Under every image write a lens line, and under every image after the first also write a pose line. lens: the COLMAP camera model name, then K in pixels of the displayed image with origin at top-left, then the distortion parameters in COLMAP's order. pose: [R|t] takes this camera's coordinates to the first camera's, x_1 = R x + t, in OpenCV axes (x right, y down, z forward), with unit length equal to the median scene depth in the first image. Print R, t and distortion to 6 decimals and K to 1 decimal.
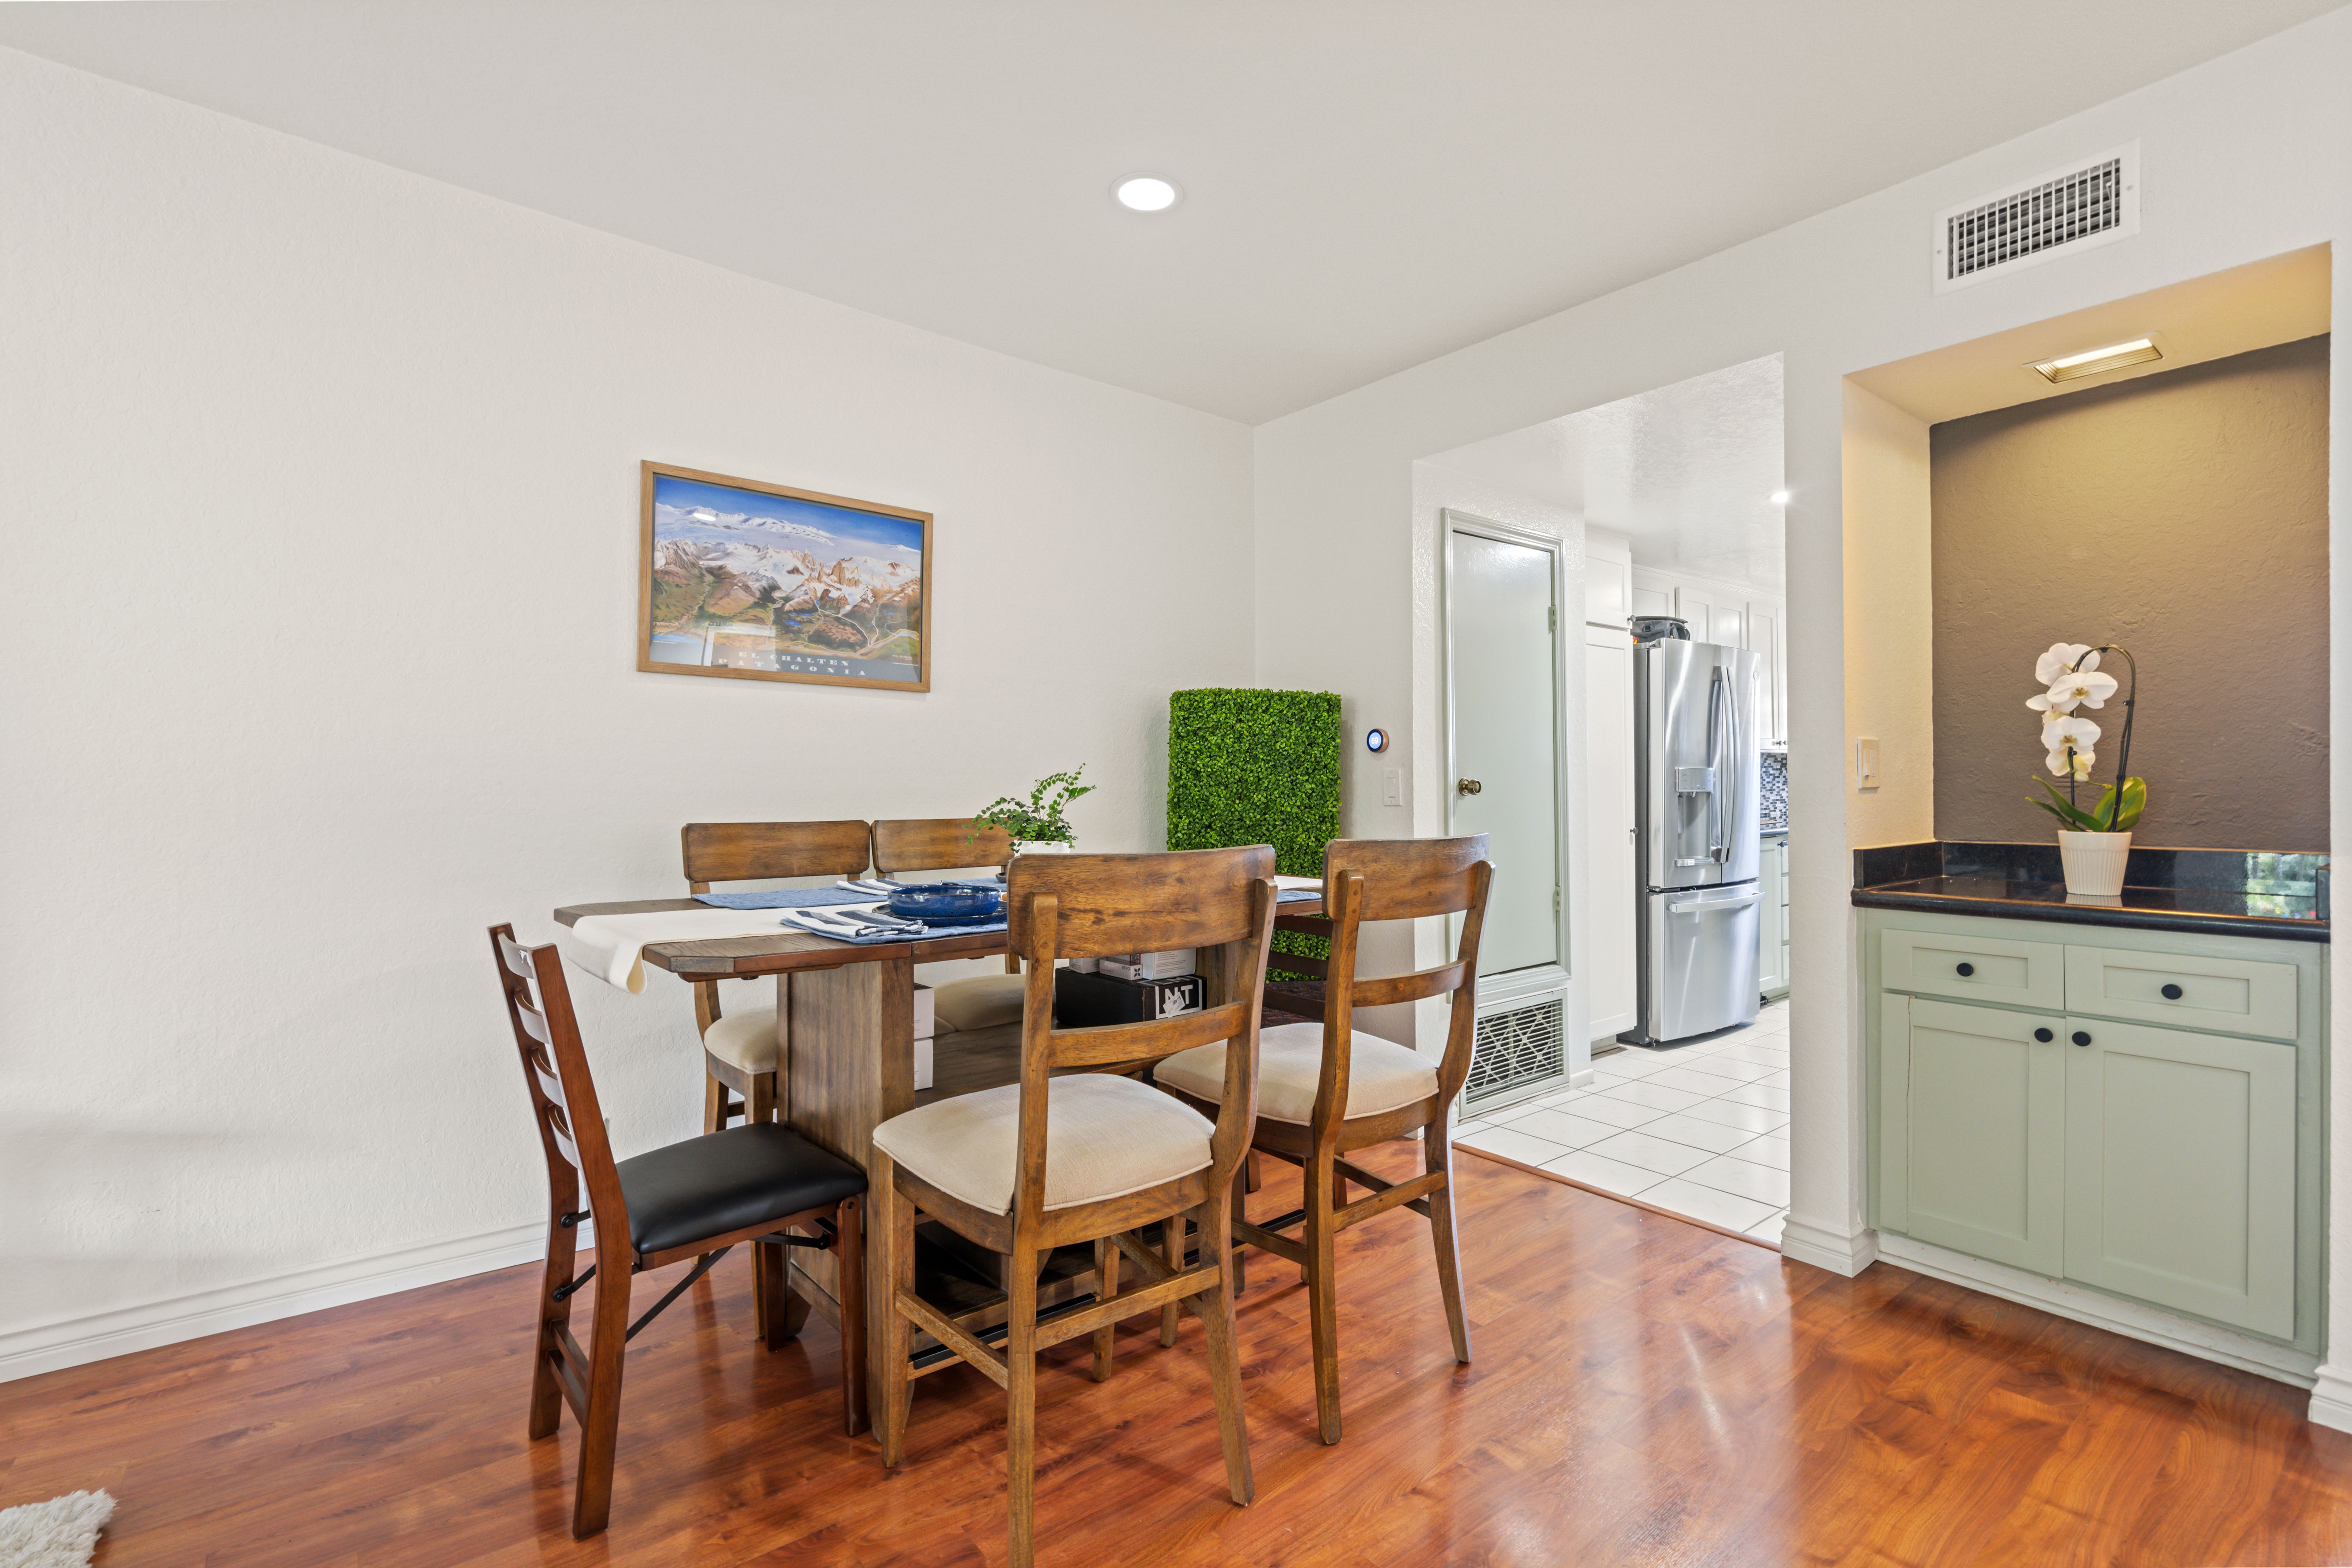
lens RADIAL K [[1077.3, 0, 1163.1], [0, 1077.3, 777.8], [0, 0, 1]] dist [-0.006595, 0.003408]
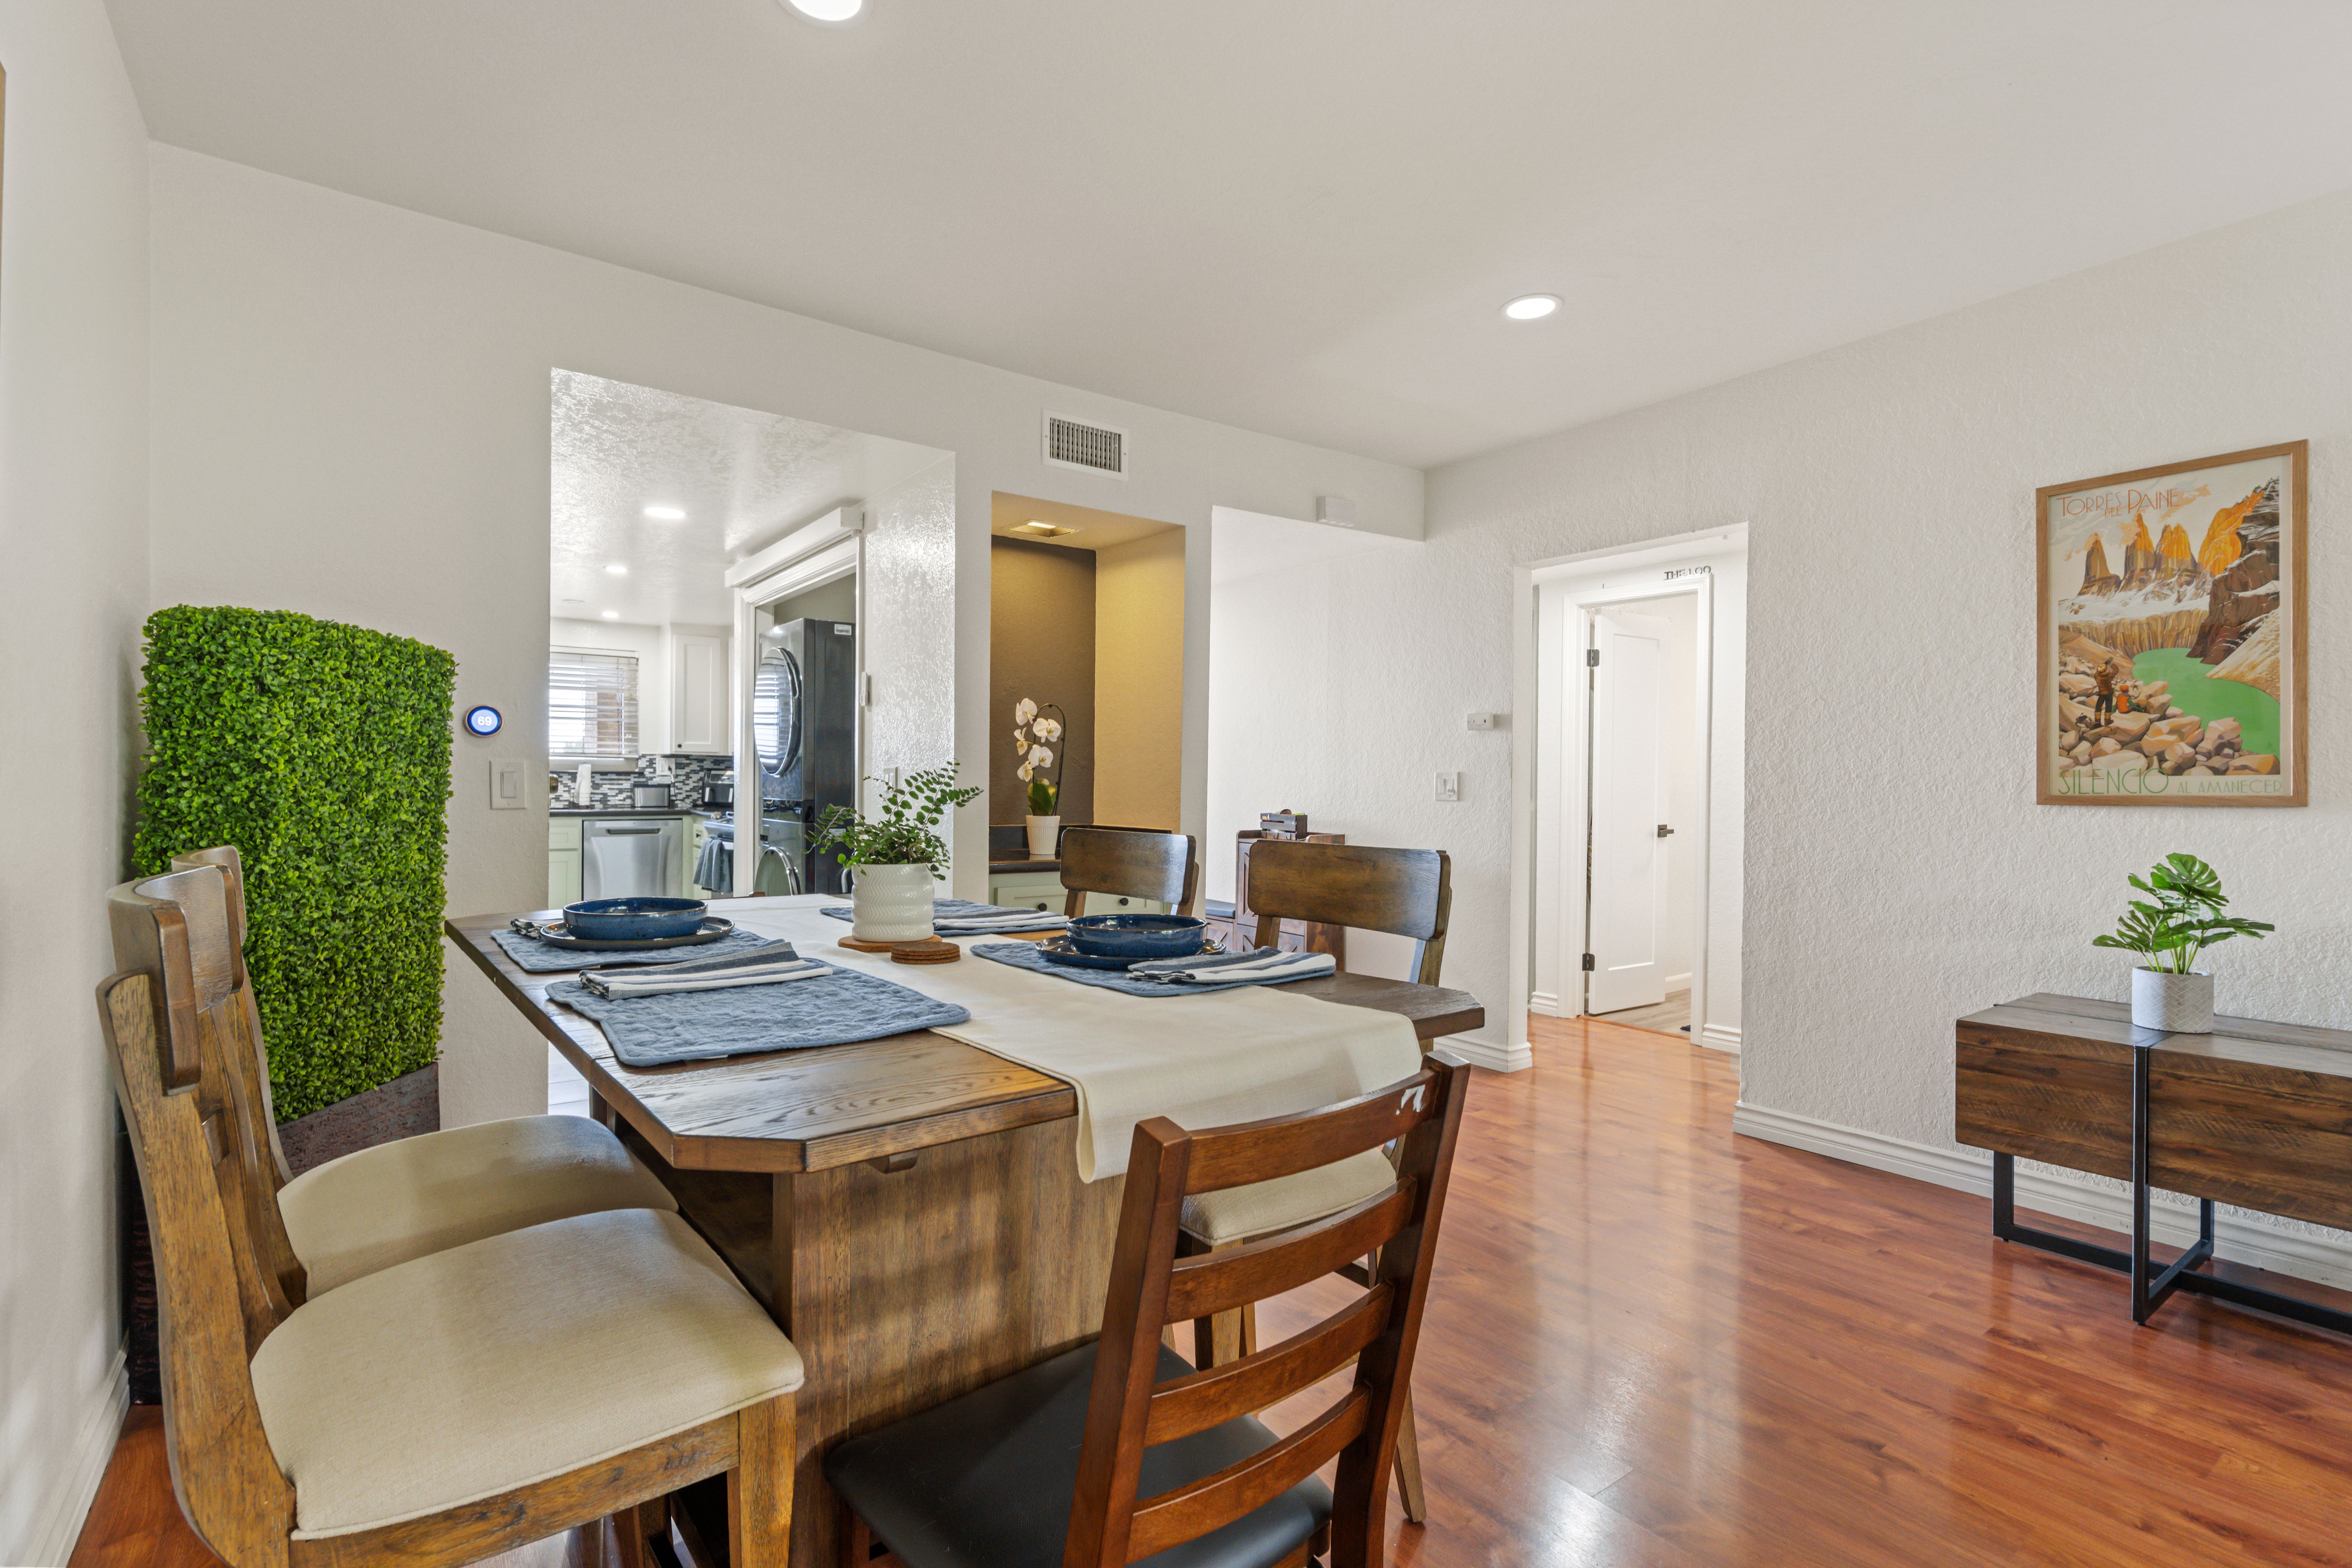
lens RADIAL K [[1077.3, 0, 1159.5], [0, 1077.3, 796.8], [0, 0, 1]] dist [-0.006595, 0.003408]
pose [[0.034121, -0.007094, 0.999393, -0.634908], [-0.016963, 0.999827, 0.007676, 0.004118], [-0.999274, -0.017214, 0.033994, 0.621208]]
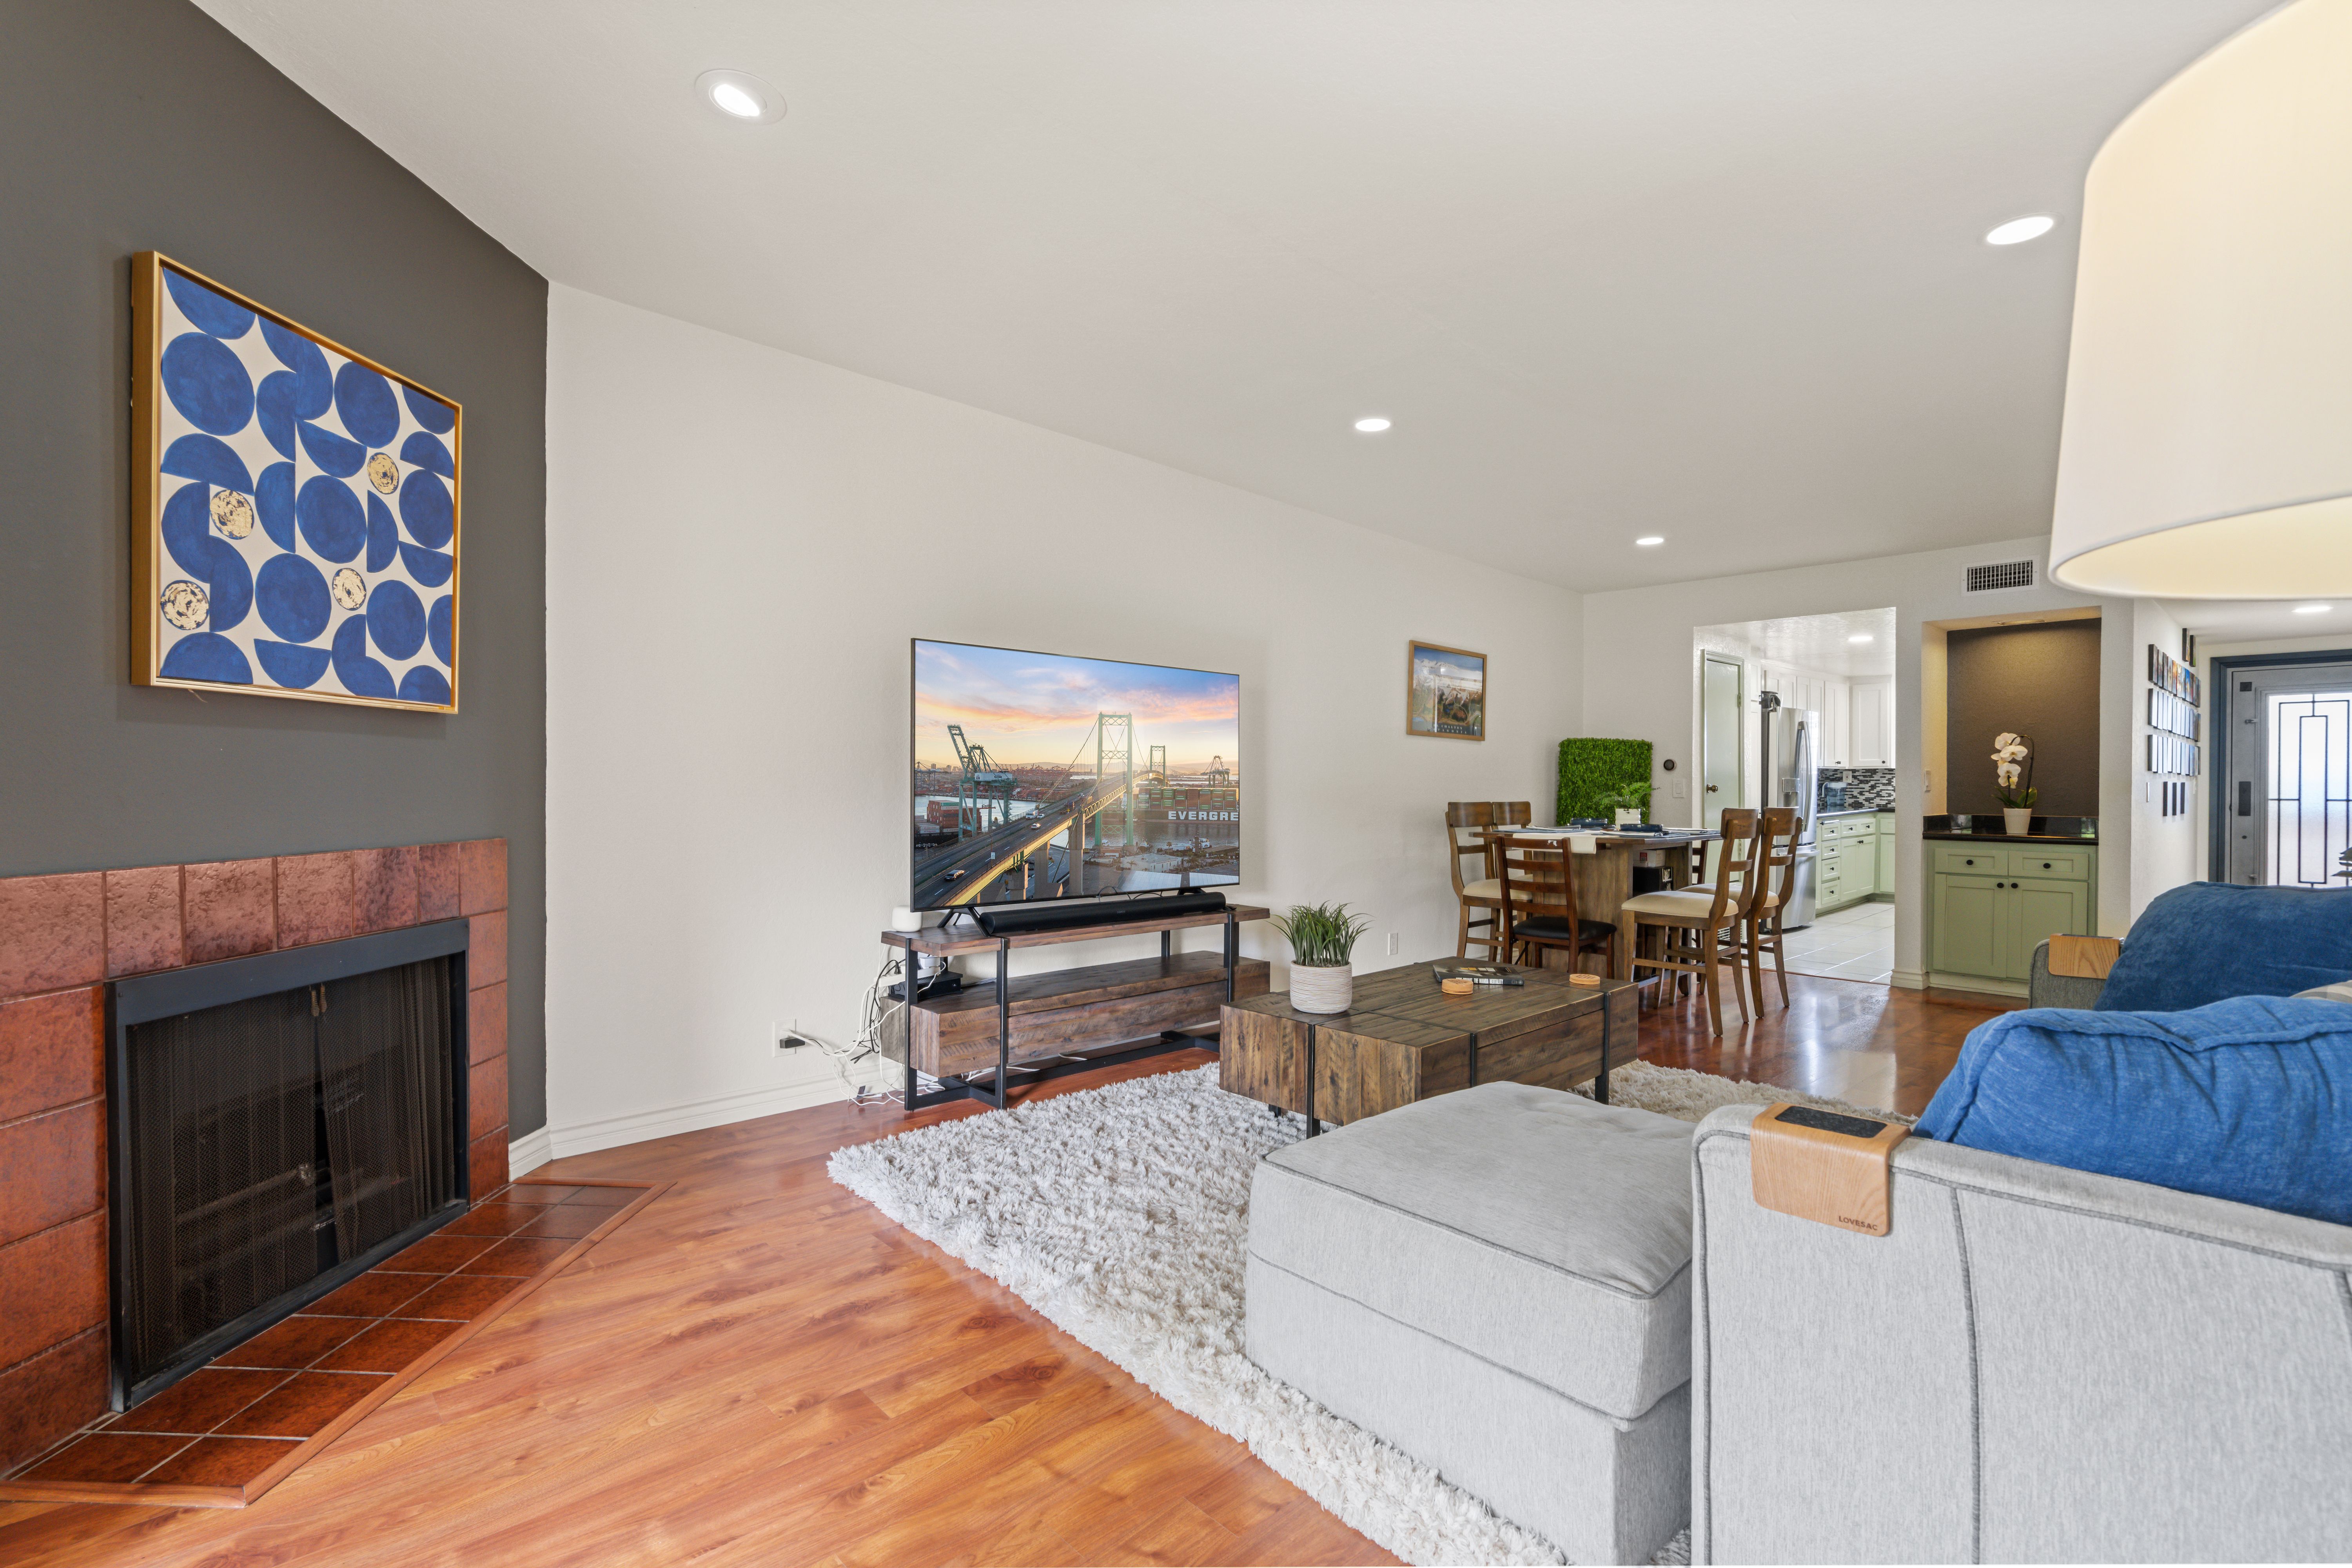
lens RADIAL K [[1077.3, 0, 1171.4], [0, 1077.3, 787.1], [0, 0, 1]] dist [-0.006595, 0.003408]
pose [[0.996452, 0.006662, 0.083901, -1.071110], [-0.007471, 0.999929, 0.009333, -0.007378], [-0.083833, -0.009927, 0.996430, -1.089594]]
